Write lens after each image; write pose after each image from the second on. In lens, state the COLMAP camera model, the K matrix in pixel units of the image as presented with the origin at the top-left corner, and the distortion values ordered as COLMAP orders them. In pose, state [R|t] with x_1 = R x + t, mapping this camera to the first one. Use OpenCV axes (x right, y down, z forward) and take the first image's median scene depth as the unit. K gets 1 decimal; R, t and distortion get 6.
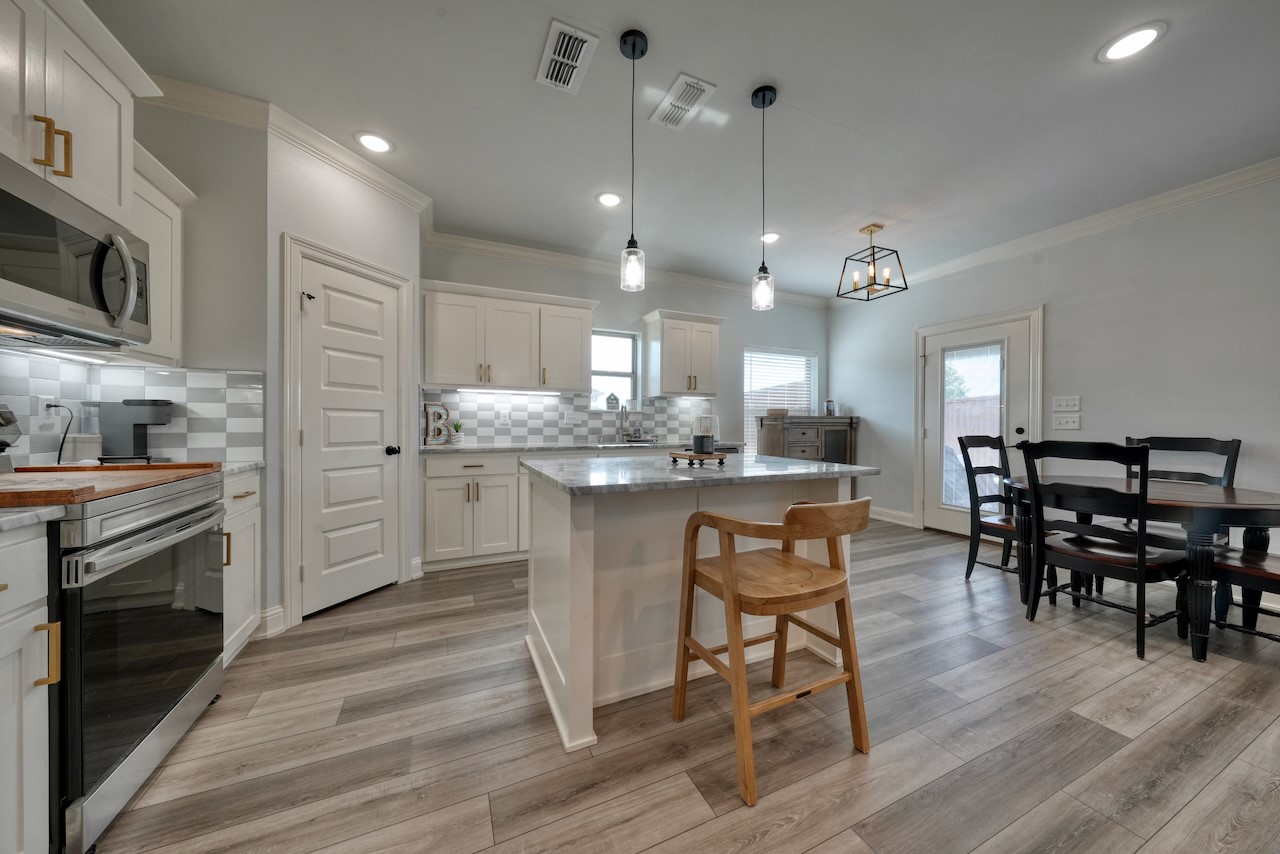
lens RADIAL K [[430.7, 0, 639.1], [0, 430.7, 425.2], [0, 0, 1]] dist [-0.003281, 0.000991]
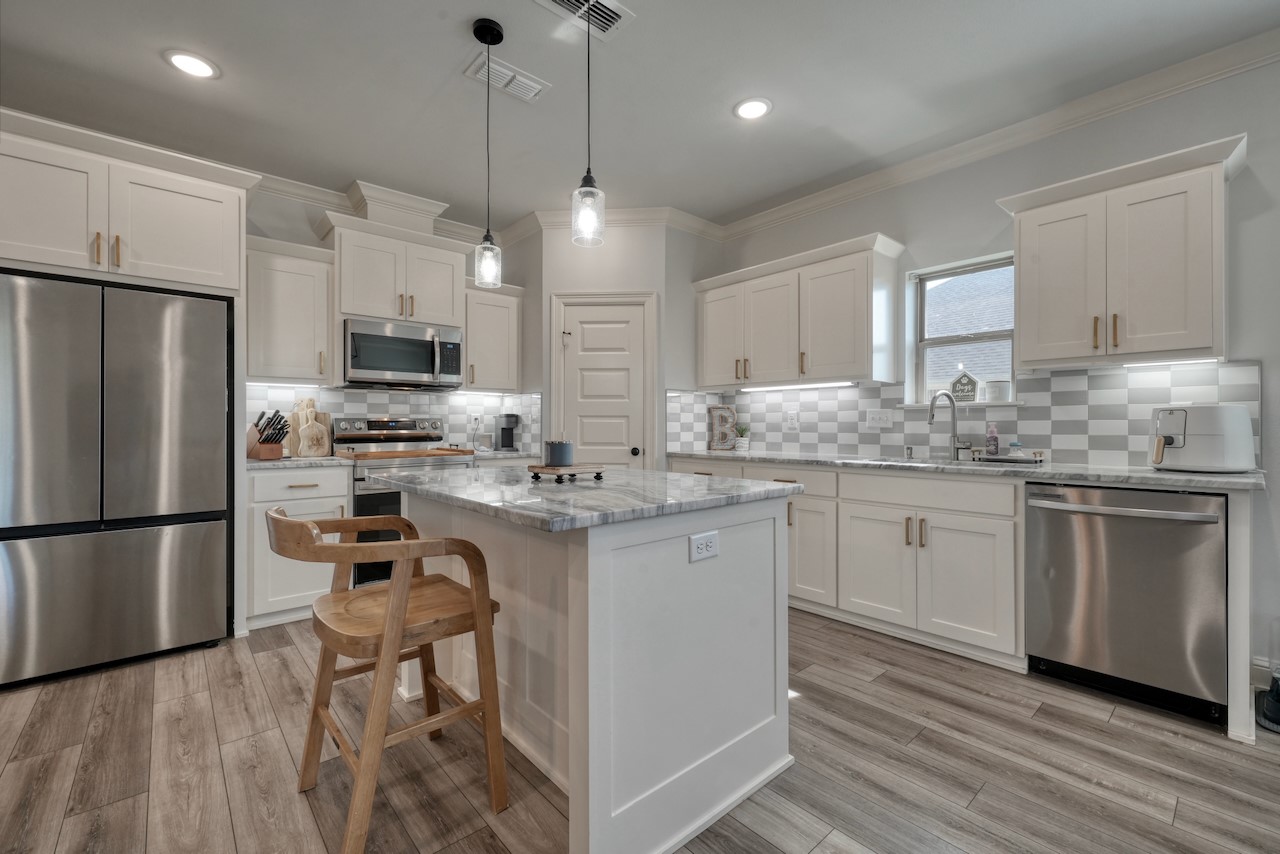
lens RADIAL K [[537.4, 0, 643.4], [0, 537.4, 426.4], [0, 0, 1]] dist [0.002250, 0.000152]
pose [[0.294507, -0.004721, -0.955638, 0.601380], [-0.003264, 0.999977, -0.005946, 0.001274], [0.955644, 0.004870, 0.294485, 0.479904]]
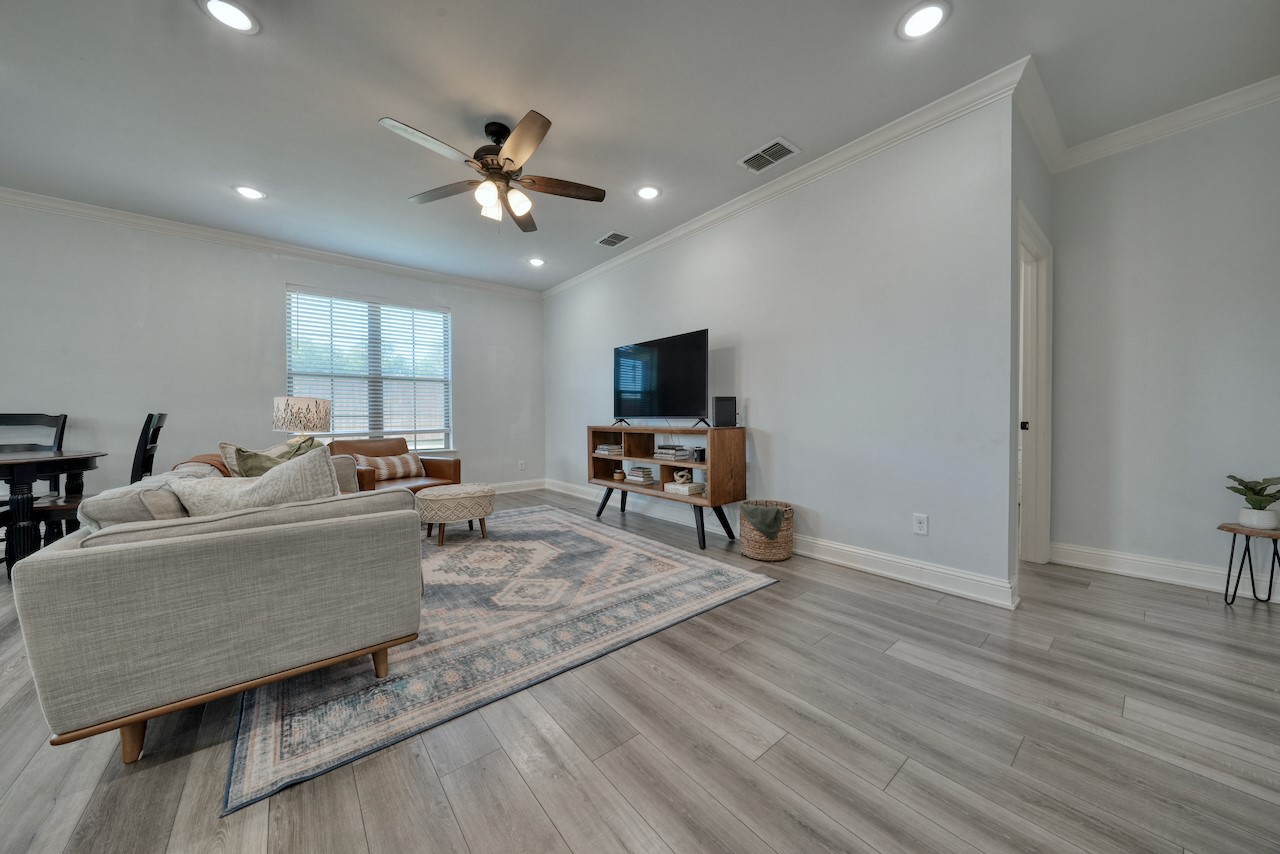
lens RADIAL K [[430.7, 0, 639.3], [0, 430.7, 427.7], [0, 0, 1]] dist [-0.003281, 0.000991]
pose [[-0.258971, -0.021191, 0.965653, -0.192251], [0.004798, 0.999719, 0.023225, 0.037751], [-0.965873, 0.010648, -0.258796, -0.224110]]
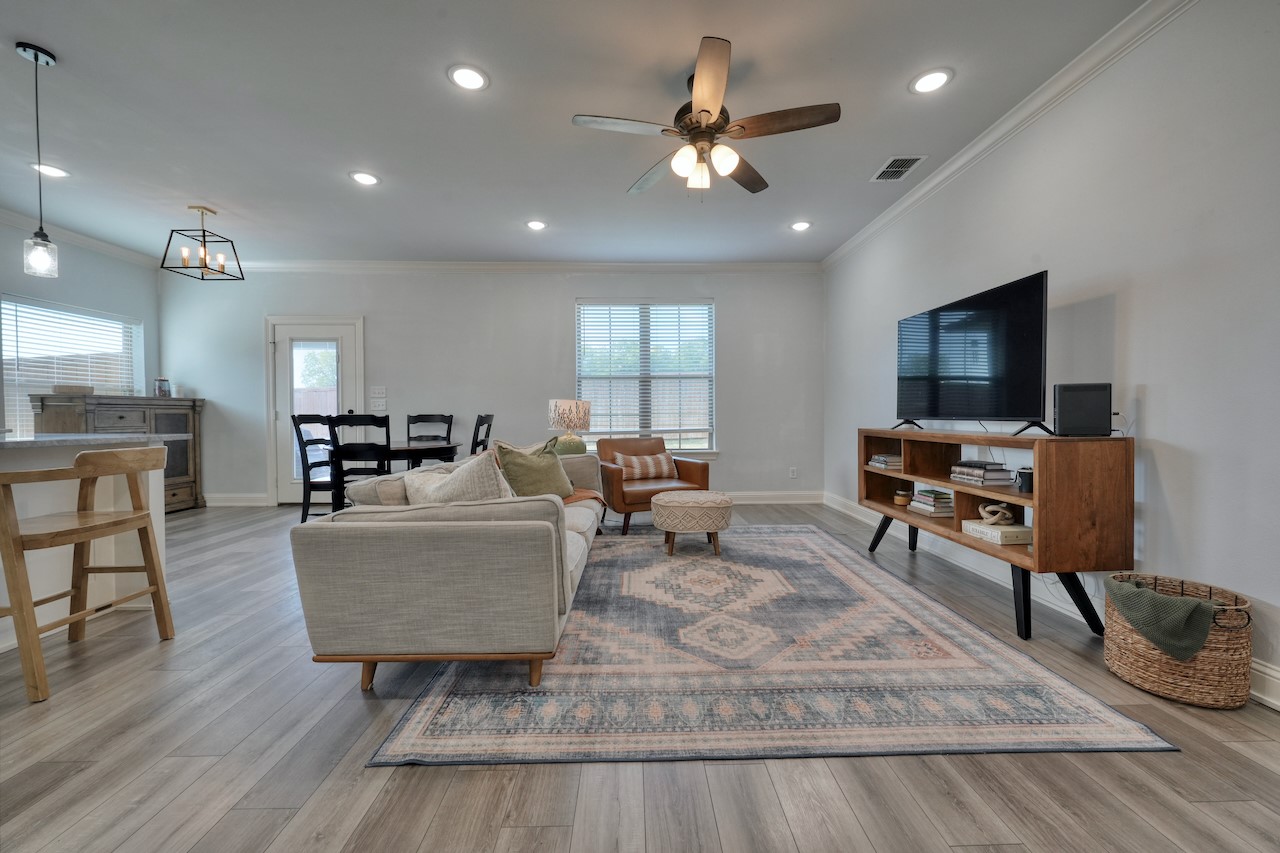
lens RADIAL K [[485.4, 0, 642.1], [0, 485.4, 426.5], [0, 0, 1]] dist [-0.000580, -0.000542]
pose [[0.390609, -0.025060, 0.920215, -0.108632], [0.006802, 0.999681, 0.024337, 0.028167], [-0.920531, -0.003247, 0.390655, -0.372216]]
